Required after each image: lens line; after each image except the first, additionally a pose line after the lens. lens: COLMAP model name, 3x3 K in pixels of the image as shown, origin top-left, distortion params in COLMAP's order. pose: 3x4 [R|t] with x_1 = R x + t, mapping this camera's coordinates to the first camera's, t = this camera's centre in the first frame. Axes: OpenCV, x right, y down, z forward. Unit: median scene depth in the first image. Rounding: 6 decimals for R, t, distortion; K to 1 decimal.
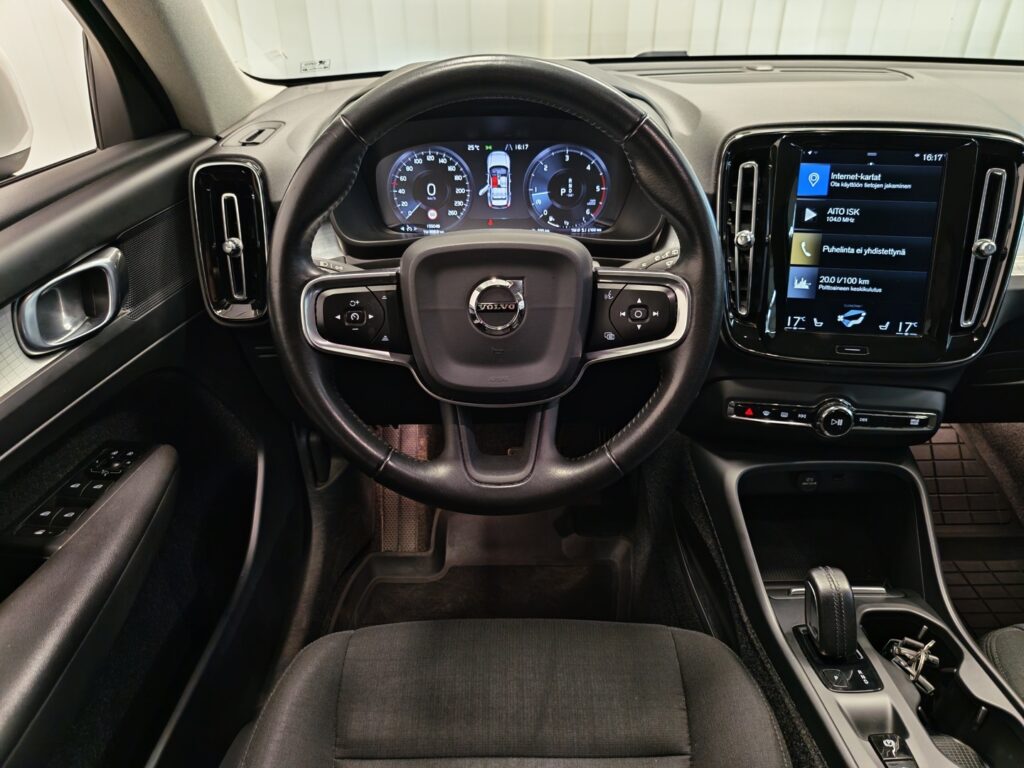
lens RADIAL K [[687.1, 0, 514.1], [0, 687.1, 380.3], [0, 0, 1]] dist [0.022135, -0.000549]
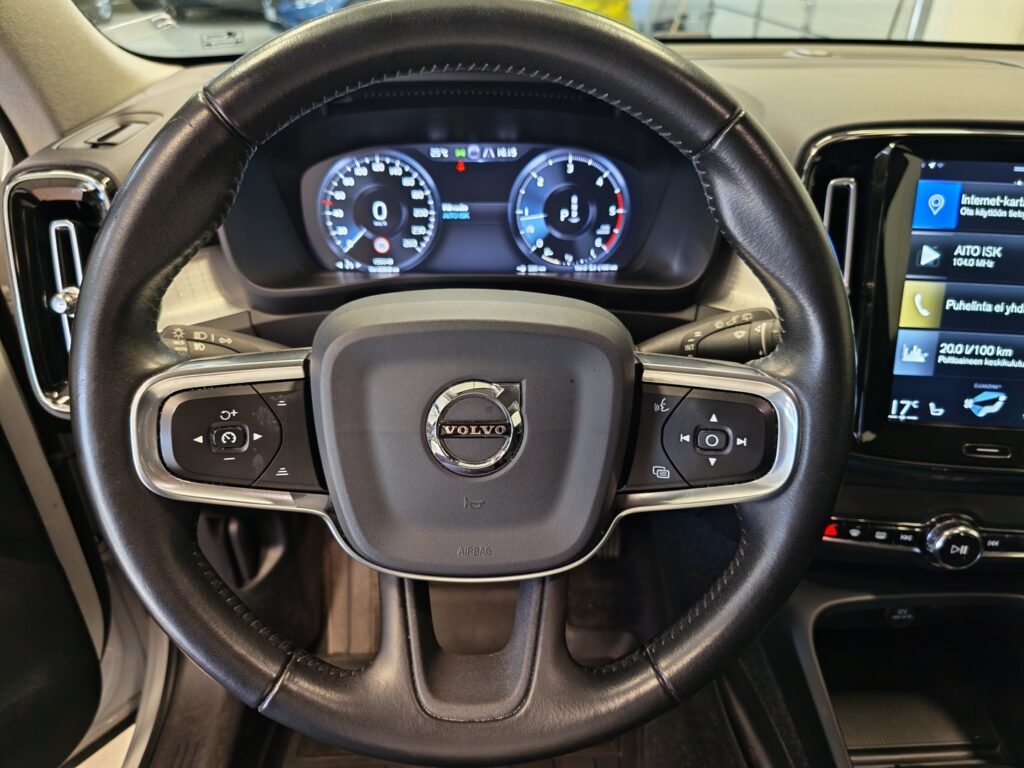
lens RADIAL K [[689.9, 0, 512.0], [0, 689.9, 384.0], [0, 0, 1]] dist [0.005600, 0.002008]
pose [[0.999563, -0.001665, 0.029497, -0.005698], [0.001762, 0.999993, -0.003284, -0.109220], [-0.029492, 0.003334, 0.999559, 0.322916]]
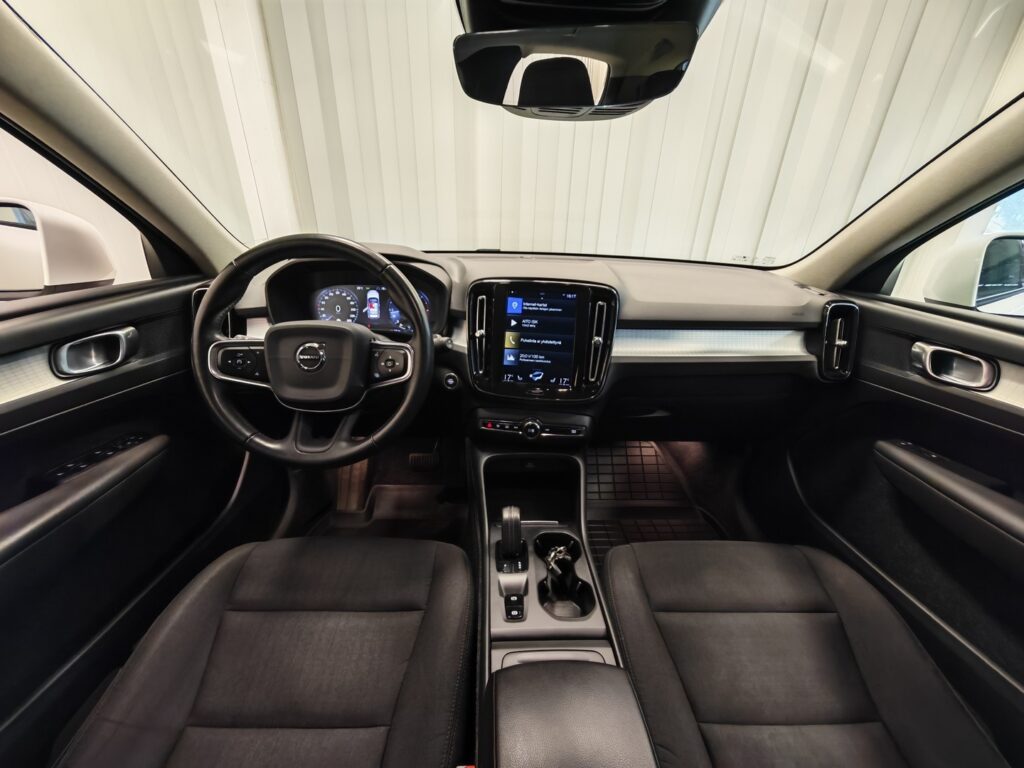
lens RADIAL K [[373.8, 0, 513.3], [0, 373.8, 392.5], [0, 0, 1]] dist [-0.000496, -0.000040]
pose [[0.999567, 0.021481, 0.020129, 0.406301], [-0.019049, 0.993288, -0.114089, 0.076892], [-0.022445, 0.113656, 0.993267, -0.030296]]
